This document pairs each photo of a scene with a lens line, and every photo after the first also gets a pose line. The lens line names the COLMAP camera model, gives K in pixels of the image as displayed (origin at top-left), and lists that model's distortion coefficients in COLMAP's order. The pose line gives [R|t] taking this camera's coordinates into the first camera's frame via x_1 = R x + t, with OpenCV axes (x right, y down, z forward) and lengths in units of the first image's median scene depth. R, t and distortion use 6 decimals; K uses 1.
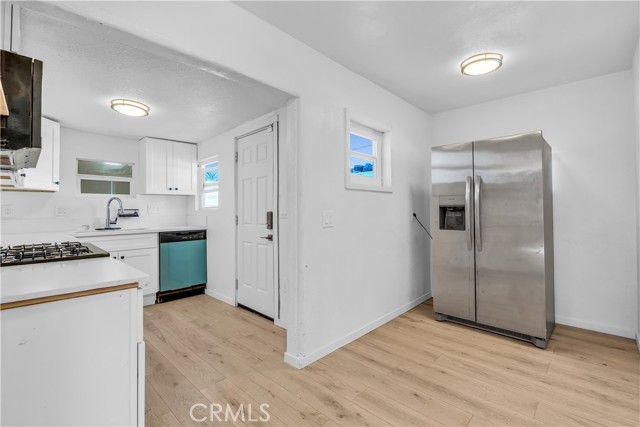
lens RADIAL K [[285.9, 0, 320.8], [0, 285.9, 207.2], [0, 0, 1]] dist [-0.005964, 0.000955]
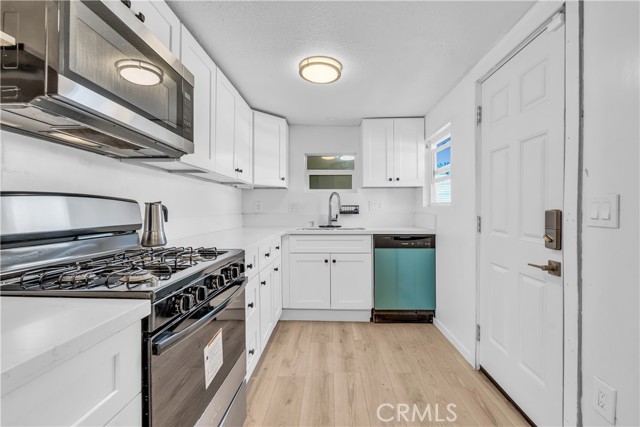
lens RADIAL K [[285.9, 0, 319.2], [0, 285.9, 209.8], [0, 0, 1]] dist [-0.005964, 0.000955]
pose [[0.664844, 0.011627, -0.746892, -0.084301], [0.002221, 0.999844, 0.017542, 0.006050], [0.746979, -0.013322, 0.664714, 0.406684]]
